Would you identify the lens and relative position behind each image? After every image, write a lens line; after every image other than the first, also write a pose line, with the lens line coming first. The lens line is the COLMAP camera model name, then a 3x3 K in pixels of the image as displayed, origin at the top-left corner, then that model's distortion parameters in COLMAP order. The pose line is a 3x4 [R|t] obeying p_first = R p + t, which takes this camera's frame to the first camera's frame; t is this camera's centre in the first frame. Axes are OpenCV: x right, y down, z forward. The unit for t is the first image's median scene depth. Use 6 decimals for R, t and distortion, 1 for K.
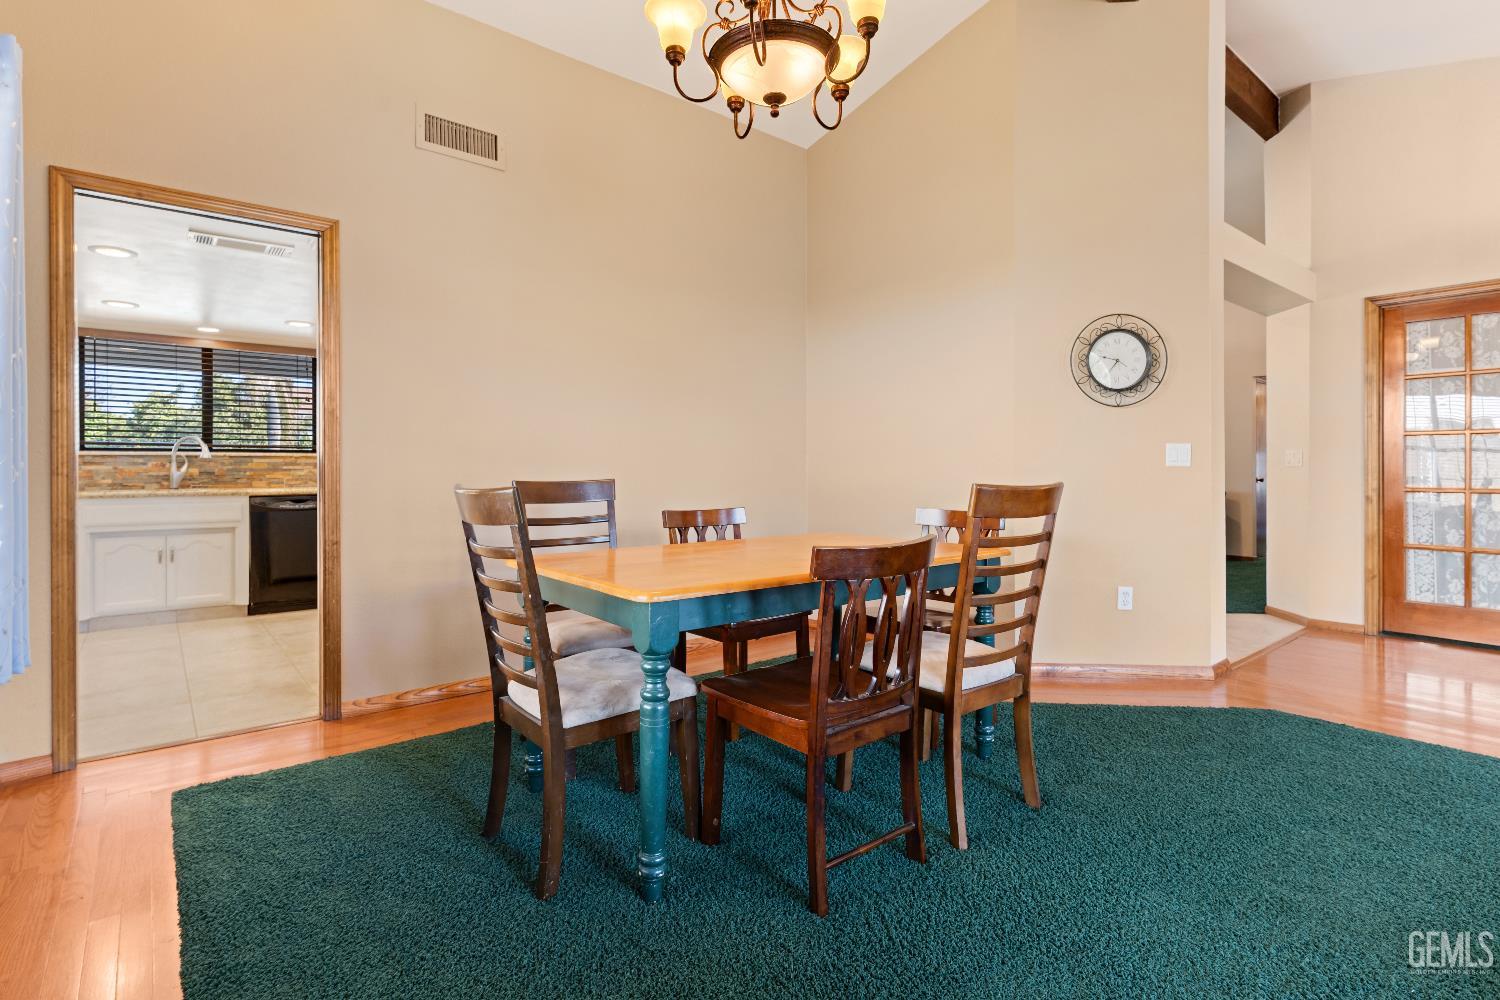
lens RADIAL K [[736.4, 0, 735.5], [0, 736.4, 460.6], [0, 0, 1]] dist [0.003163, -0.000968]
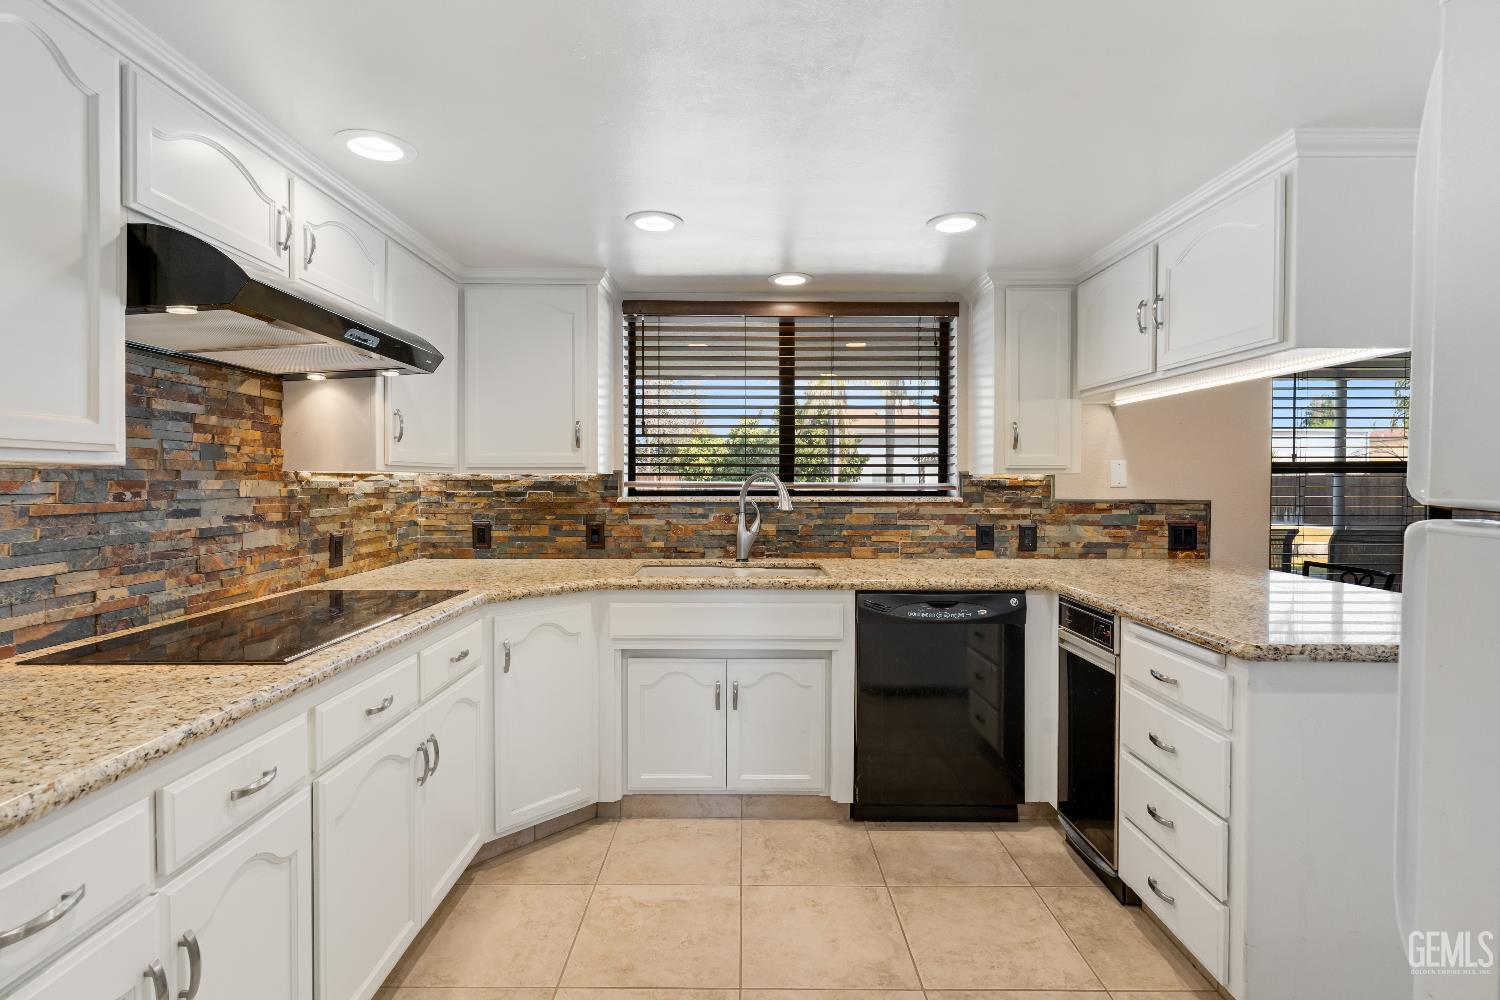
lens RADIAL K [[736.4, 0, 750.2], [0, 736.4, 488.9], [0, 0, 1]] dist [0.003163, -0.000968]
pose [[0.781734, 0.010465, -0.623525, -0.393714], [0.006267, 0.999677, 0.024636, -0.034063], [0.623581, -0.023167, 0.781415, 0.551554]]
